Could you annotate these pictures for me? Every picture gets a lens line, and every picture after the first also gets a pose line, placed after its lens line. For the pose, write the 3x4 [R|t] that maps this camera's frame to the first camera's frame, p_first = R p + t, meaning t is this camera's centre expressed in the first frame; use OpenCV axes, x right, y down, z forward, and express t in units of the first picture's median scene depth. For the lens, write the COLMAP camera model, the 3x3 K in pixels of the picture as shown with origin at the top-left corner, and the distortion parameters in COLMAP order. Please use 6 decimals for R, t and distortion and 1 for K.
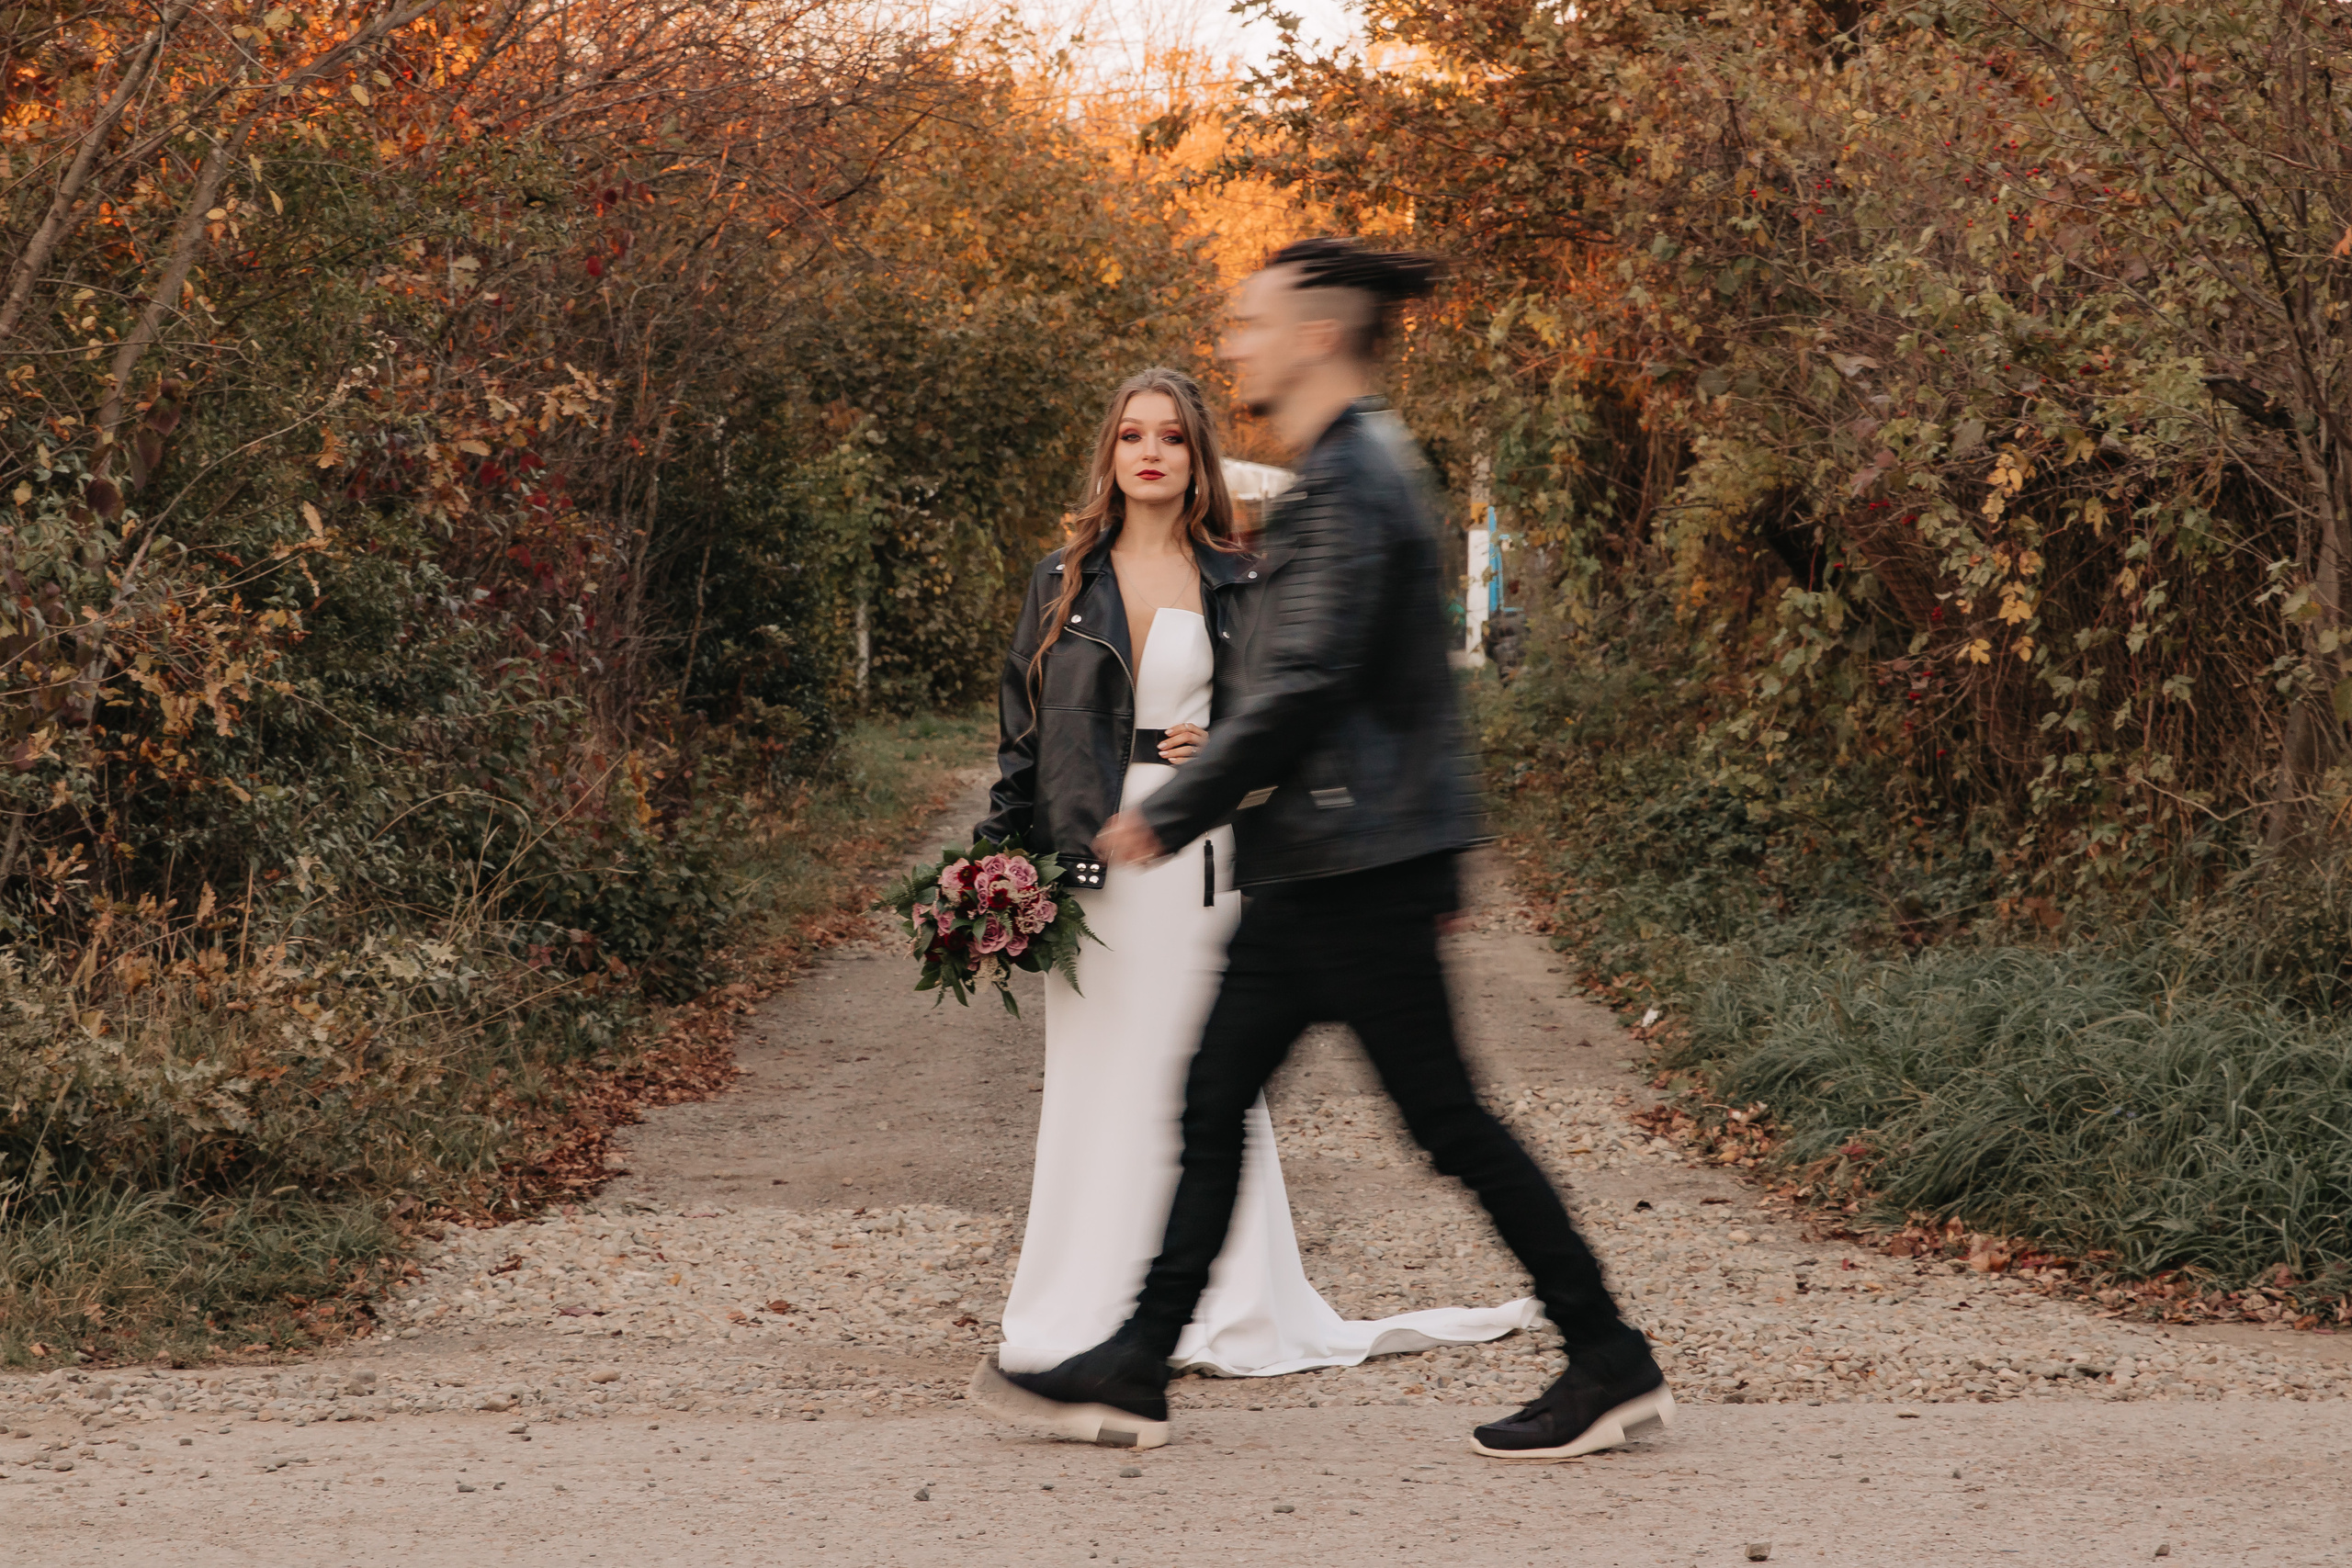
lens RADIAL K [[6525.5, 0, 1186.1], [0, 6525.5, 781.6], [0, 0, 1]] dist [0.006362, 0.000000]
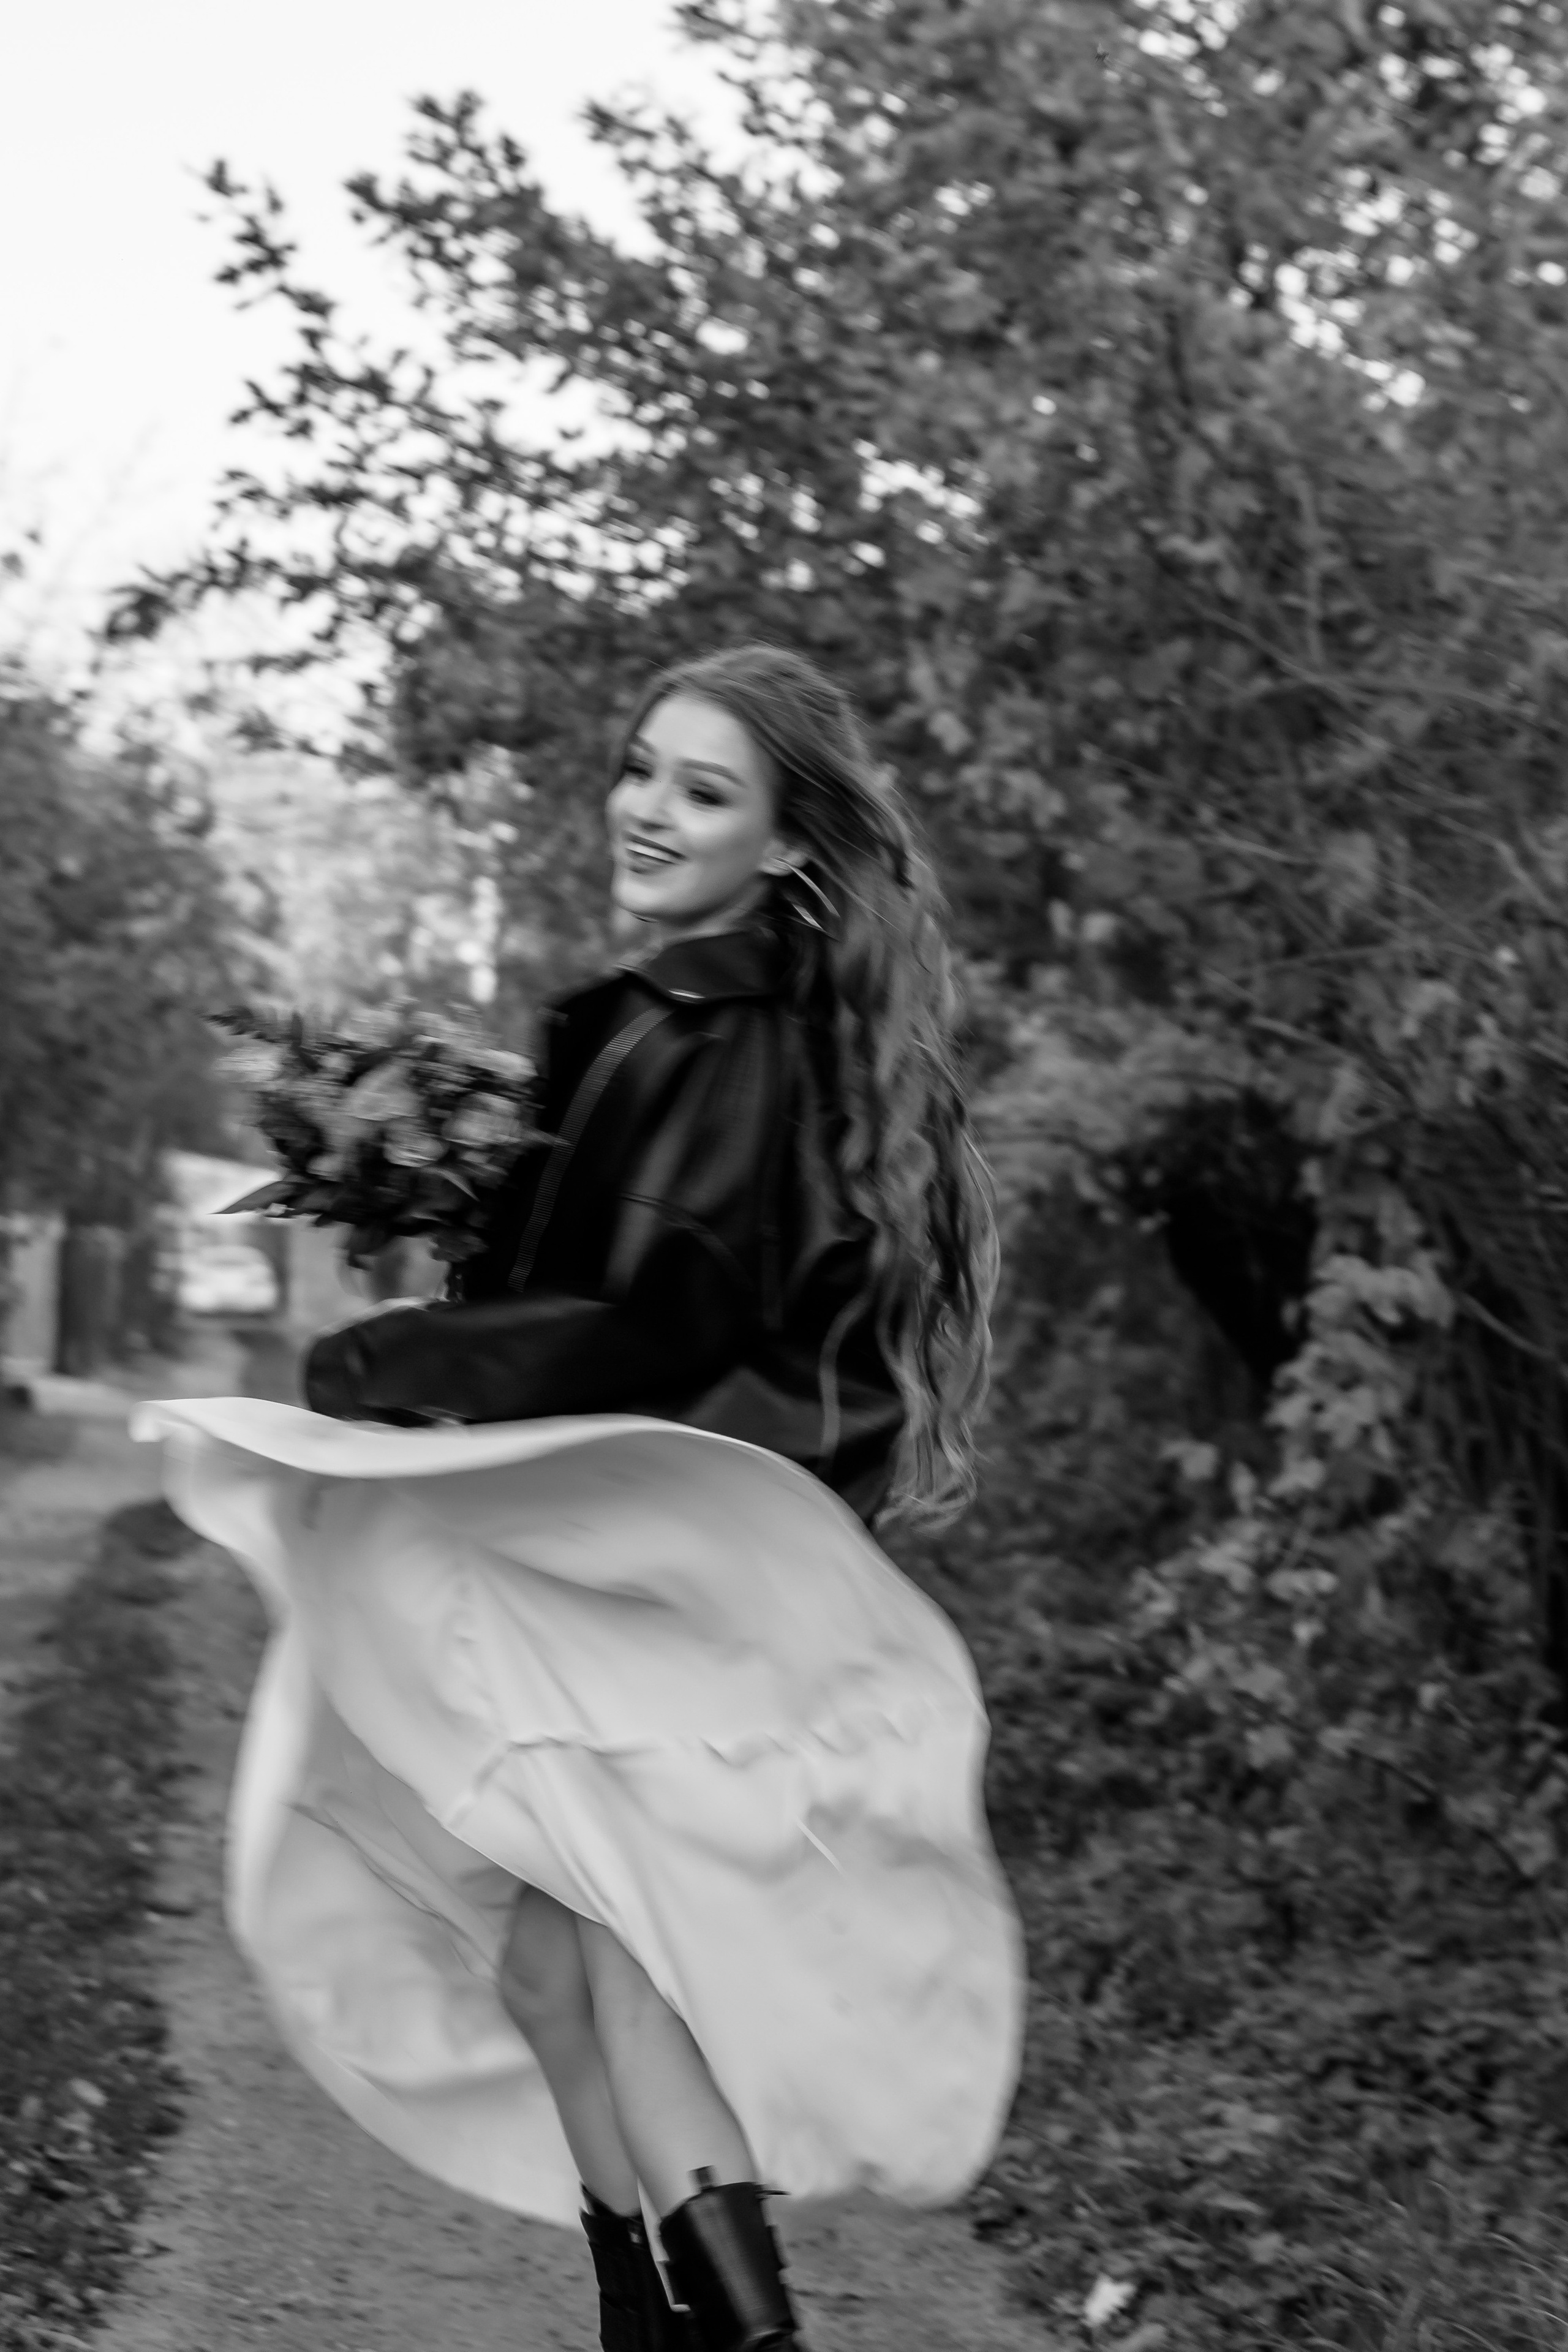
lens RADIAL K [[7270.4, 0, 779.3], [0, 7270.4, 1184.8], [0, 0, 1]] dist [0.264755, 0.000000]
pose [[0.996515, 0.032861, 0.076671, 0.009404], [-0.028928, 0.998236, -0.051853, -0.005087], [-0.078240, 0.049454, 0.995707, 0.347779]]
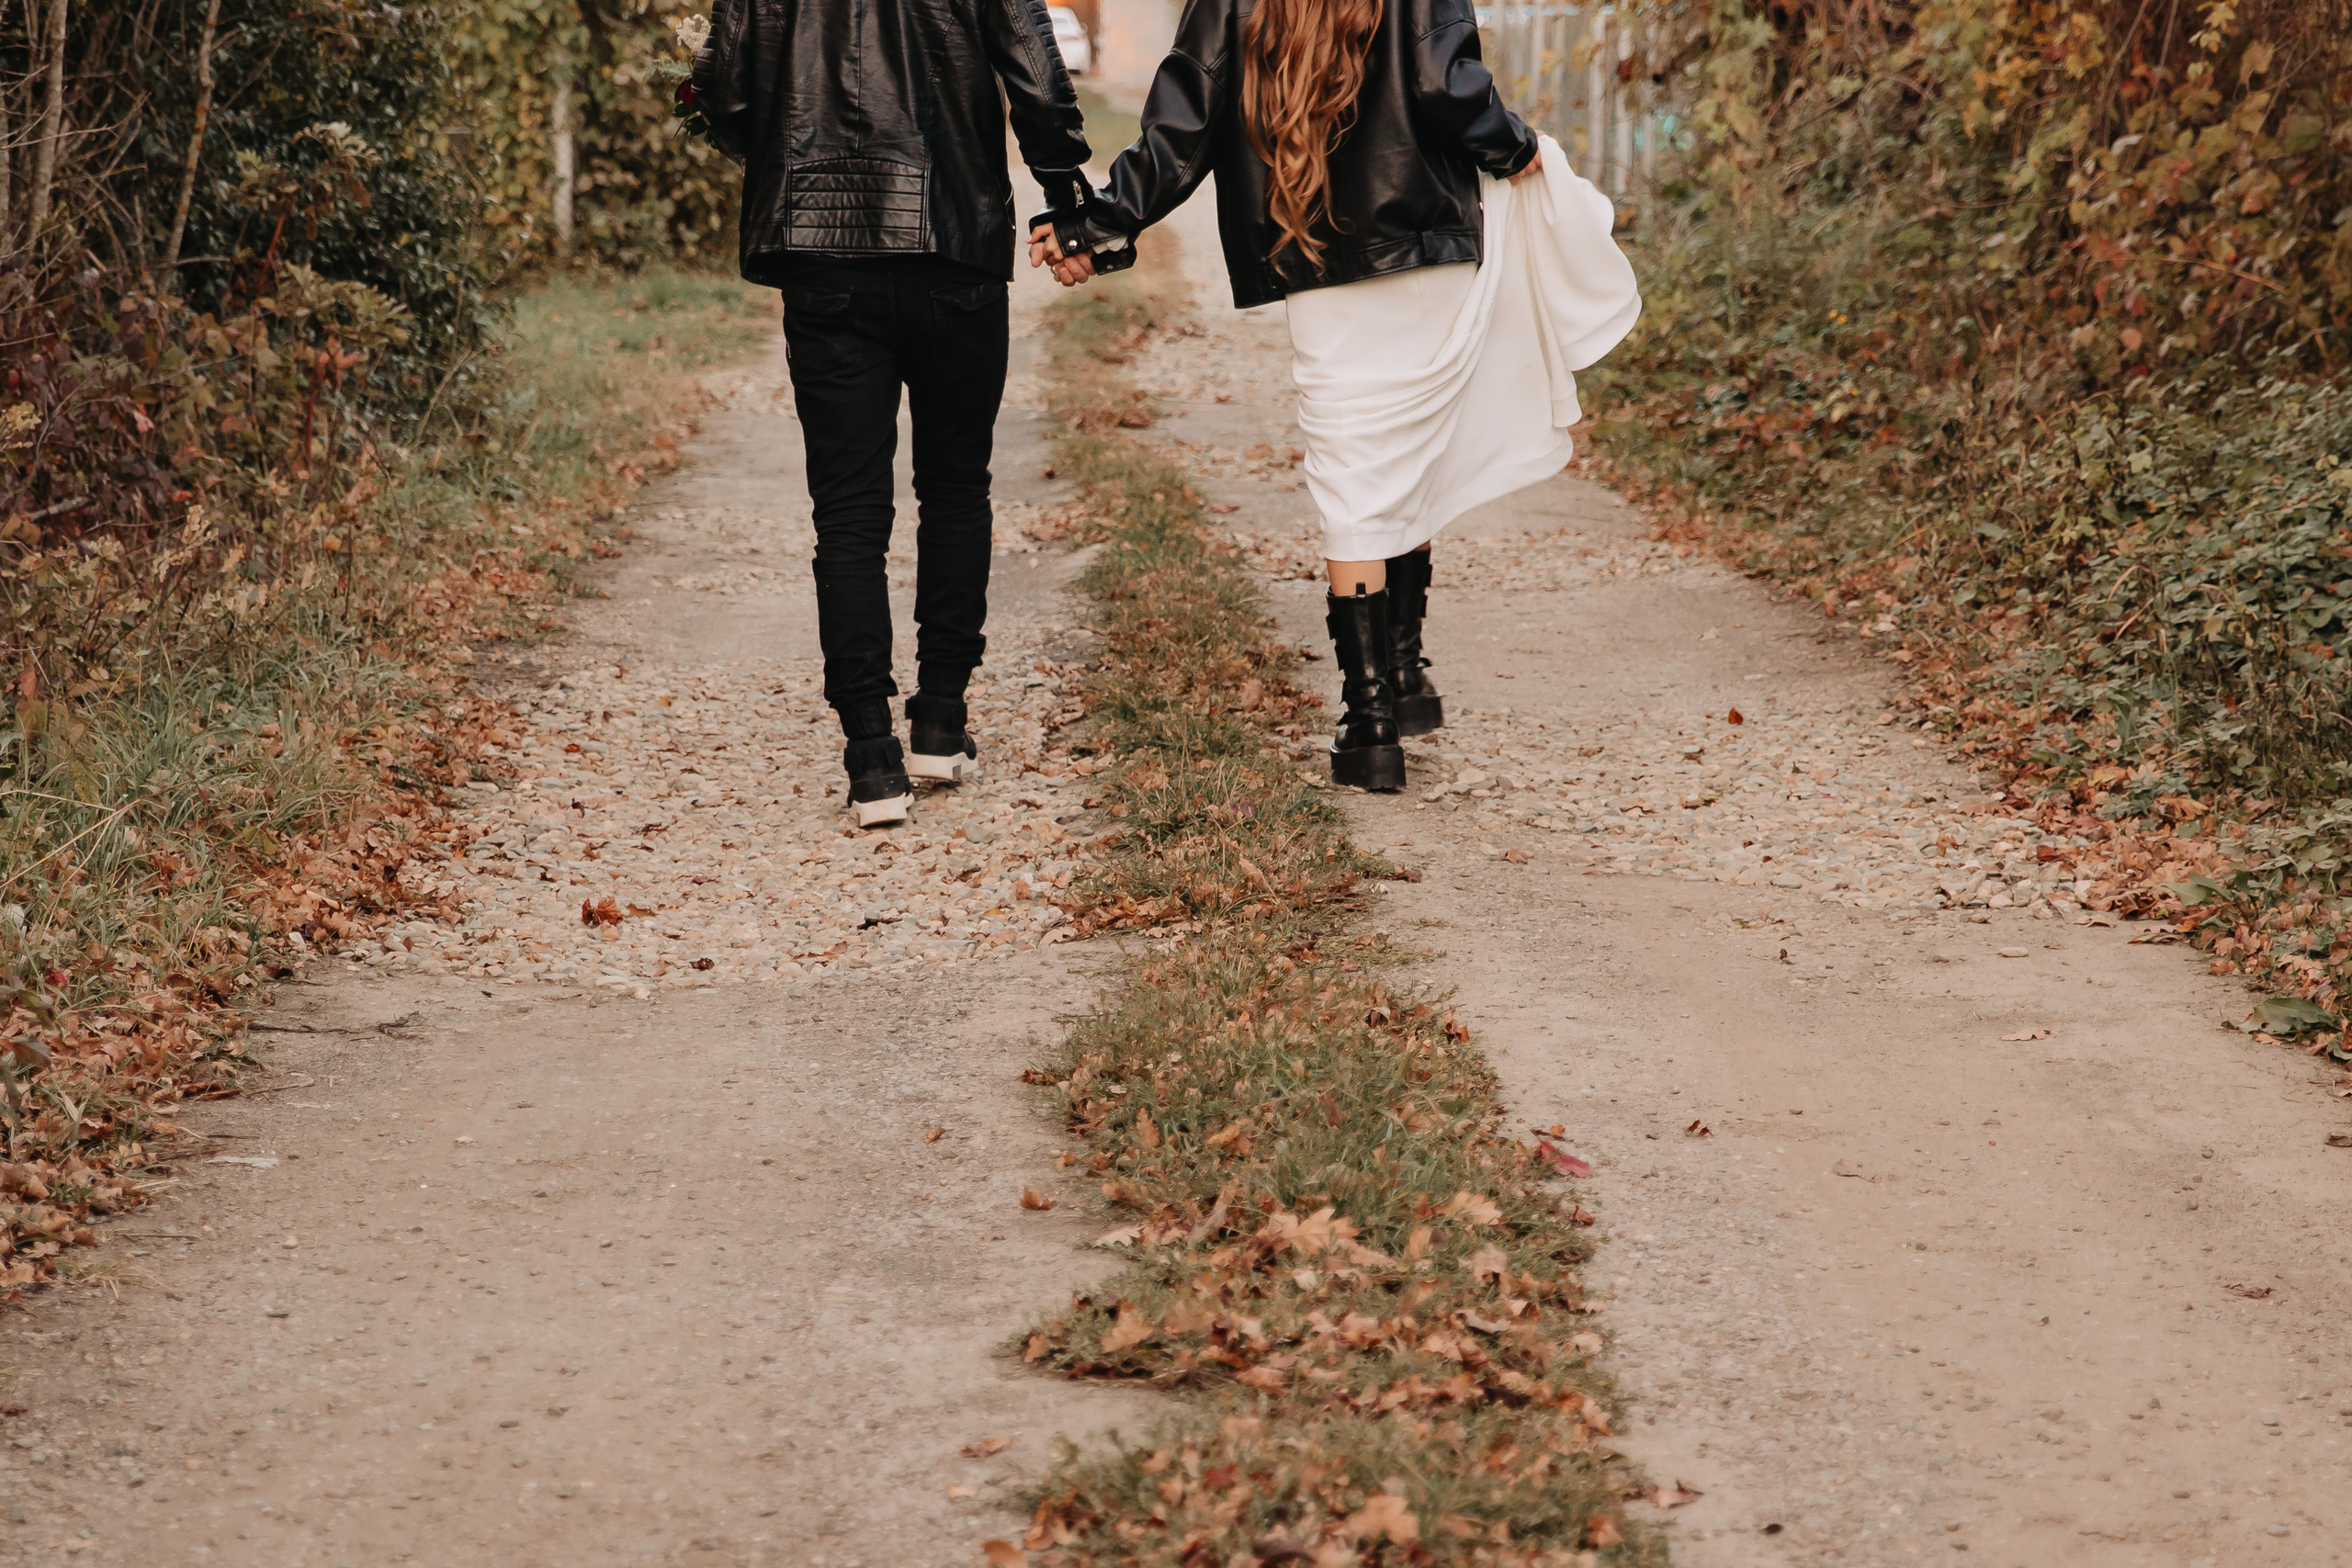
lens RADIAL K [[7094.7, 0, 1061.2], [0, 7094.7, 875.6], [0, 0, 1]] dist [0.192432, 0.000000]
pose [[0.999908, 0.008004, 0.010954, -0.011867], [-0.008863, 0.996696, 0.080741, -0.010938], [-0.010271, -0.080831, 0.996675, 0.443109]]
